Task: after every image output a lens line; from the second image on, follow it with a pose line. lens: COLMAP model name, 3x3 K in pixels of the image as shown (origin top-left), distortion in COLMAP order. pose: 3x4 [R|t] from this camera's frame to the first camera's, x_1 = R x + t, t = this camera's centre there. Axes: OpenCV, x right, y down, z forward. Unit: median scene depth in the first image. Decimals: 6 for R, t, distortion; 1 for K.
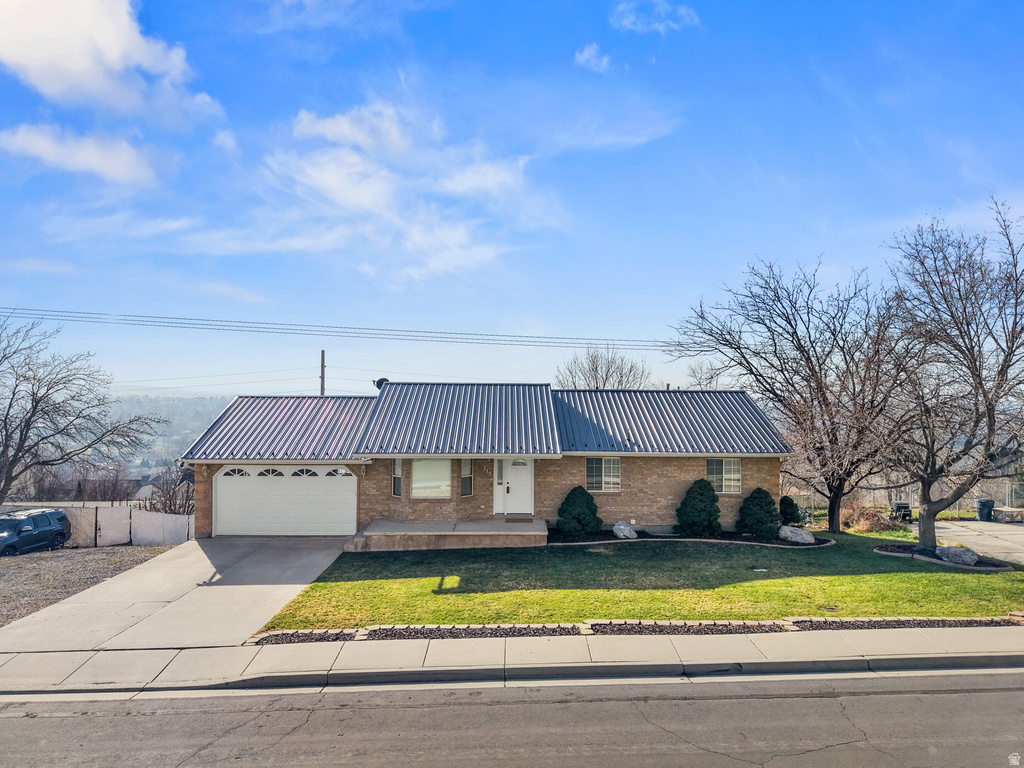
lens RADIAL K [[714.7, 0, 508.6], [0, 714.7, 380.8], [0, 0, 1]] dist [-0.010841, 0.004467]
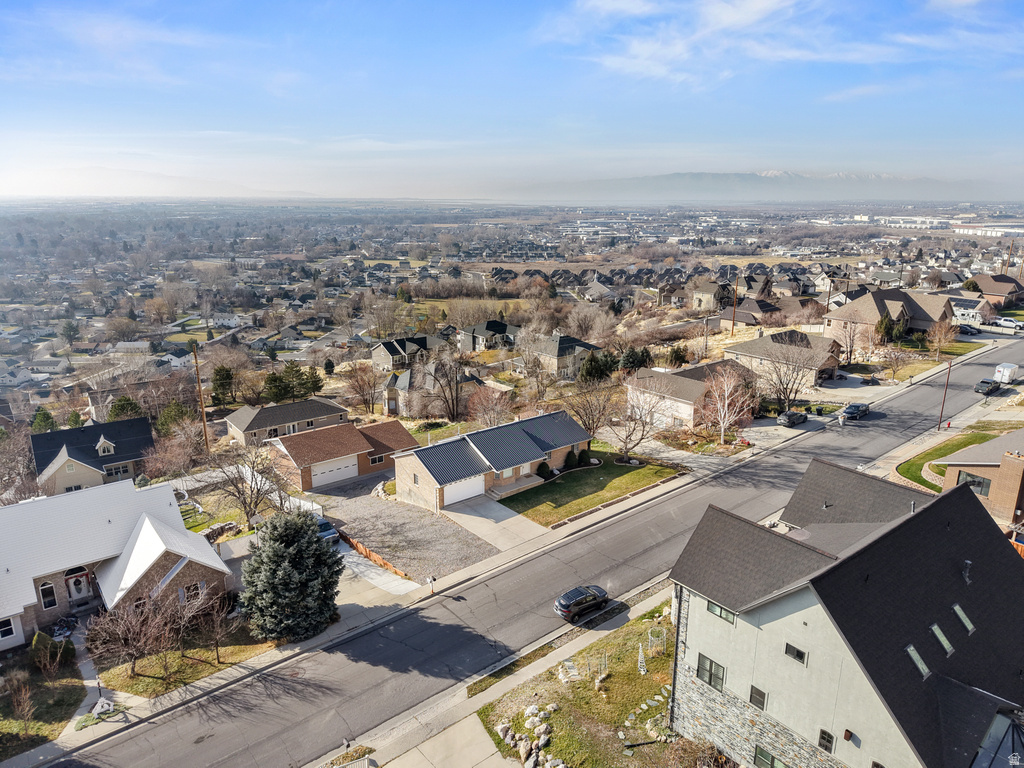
lens RADIAL K [[714.7, 0, 513.0], [0, 714.7, 385.6], [0, 0, 1]] dist [-0.010841, 0.004467]
pose [[0.775292, -0.153753, 0.612603, -1.833458], [-0.000959, 0.969630, 0.244574, -0.940968], [-0.631602, -0.190203, 0.751599, -1.205850]]
